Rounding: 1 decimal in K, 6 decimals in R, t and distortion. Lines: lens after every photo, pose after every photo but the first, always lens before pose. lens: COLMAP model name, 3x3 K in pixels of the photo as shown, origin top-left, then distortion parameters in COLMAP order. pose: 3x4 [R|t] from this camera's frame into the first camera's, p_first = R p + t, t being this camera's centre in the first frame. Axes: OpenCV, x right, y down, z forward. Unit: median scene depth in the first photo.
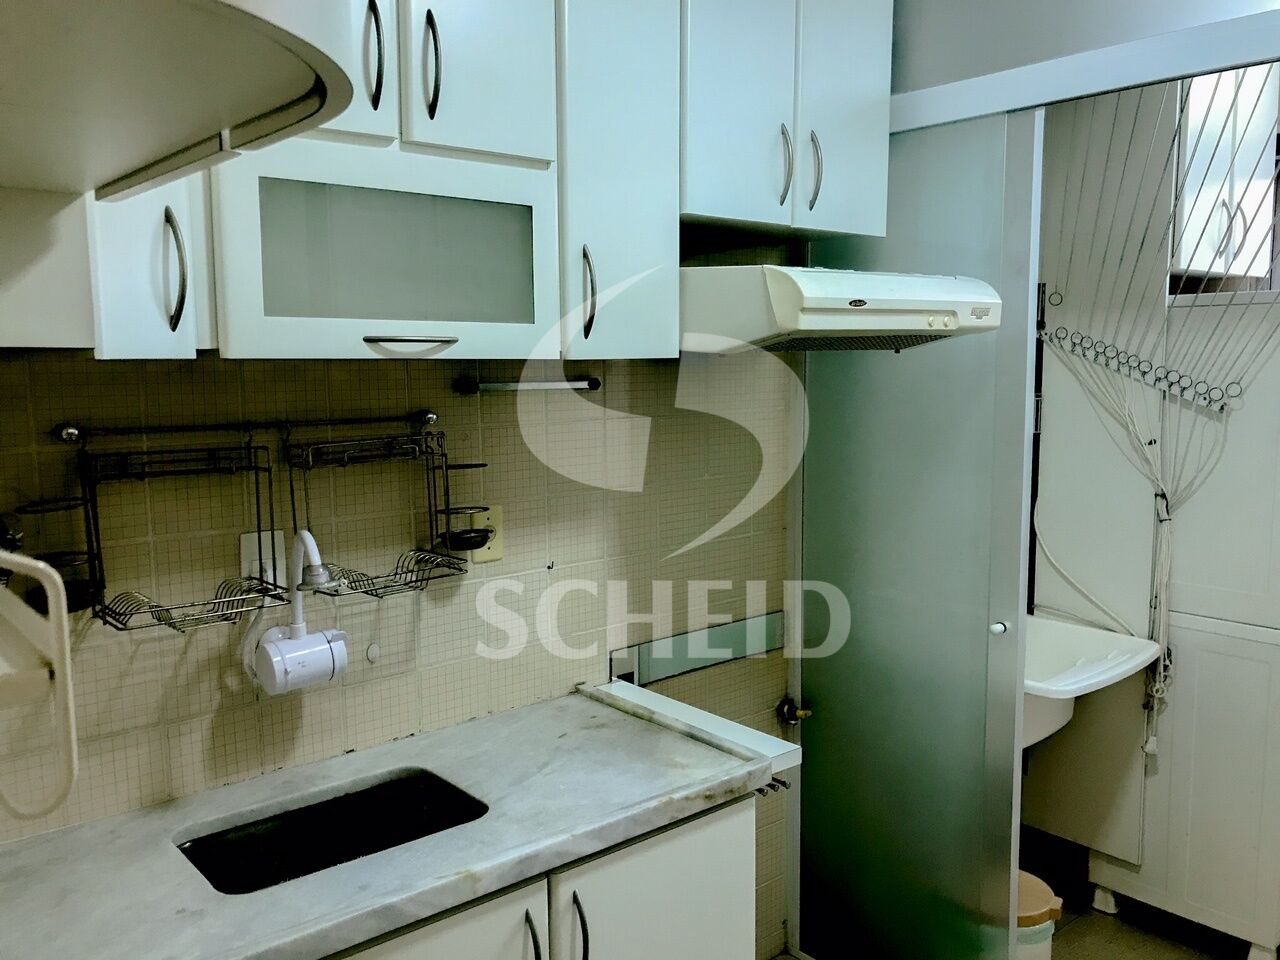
lens RADIAL K [[1055.4, 0, 635.1], [0, 1055.4, 478.5], [0, 0, 1]] dist [0.006363, -0.012344]
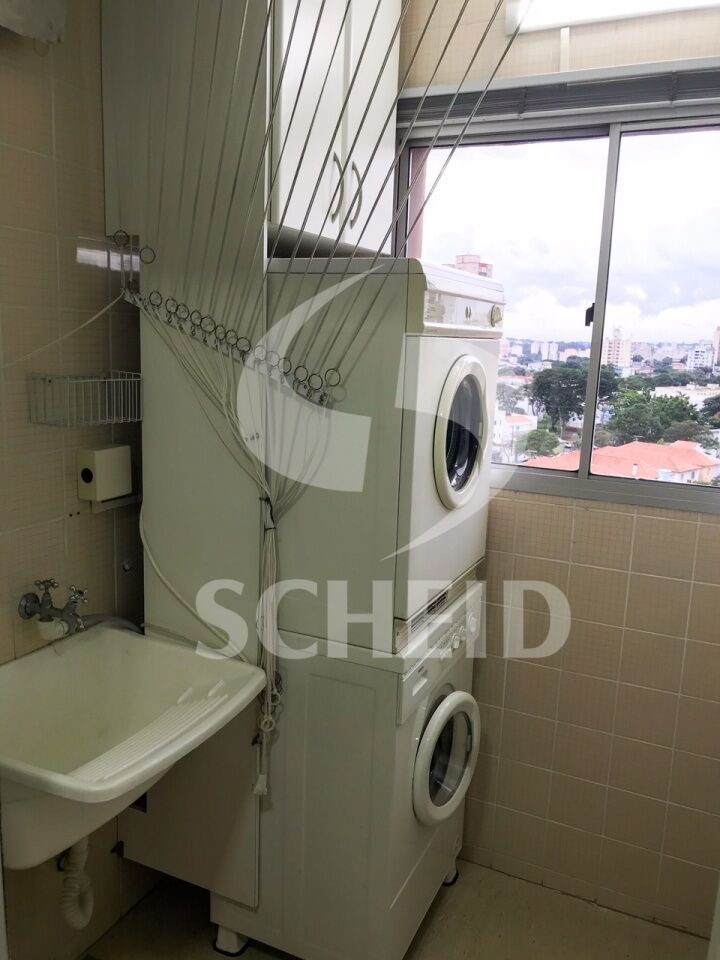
lens RADIAL K [[791.6, 0, 360.2], [0, 791.6, 478.3], [0, 0, 1]] dist [0.006363, -0.012344]
pose [[0.909545, -0.032525, 0.414330, 0.305230], [0.002957, 0.997414, 0.071804, -0.046260], [-0.415594, -0.064084, 0.907290, 0.396116]]
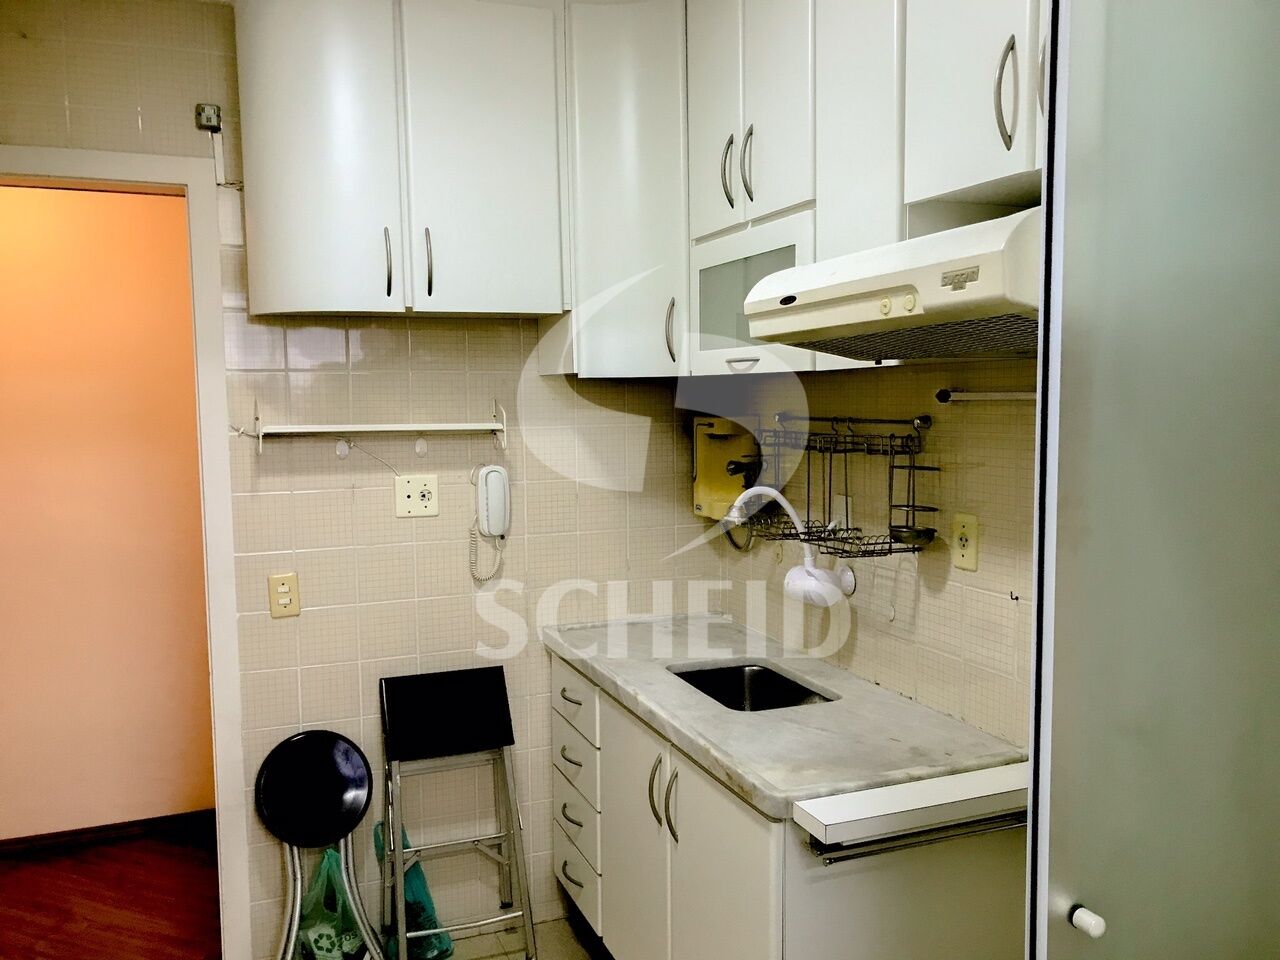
lens RADIAL K [[1055.4, 0, 635.3], [0, 1055.4, 486.3], [0, 0, 1]] dist [0.006363, -0.012344]
pose [[-0.332514, 0.093398, -0.938462, 0.951082], [-0.093546, 0.986911, 0.131365, -0.108209], [0.938447, 0.131470, -0.319425, 1.062834]]
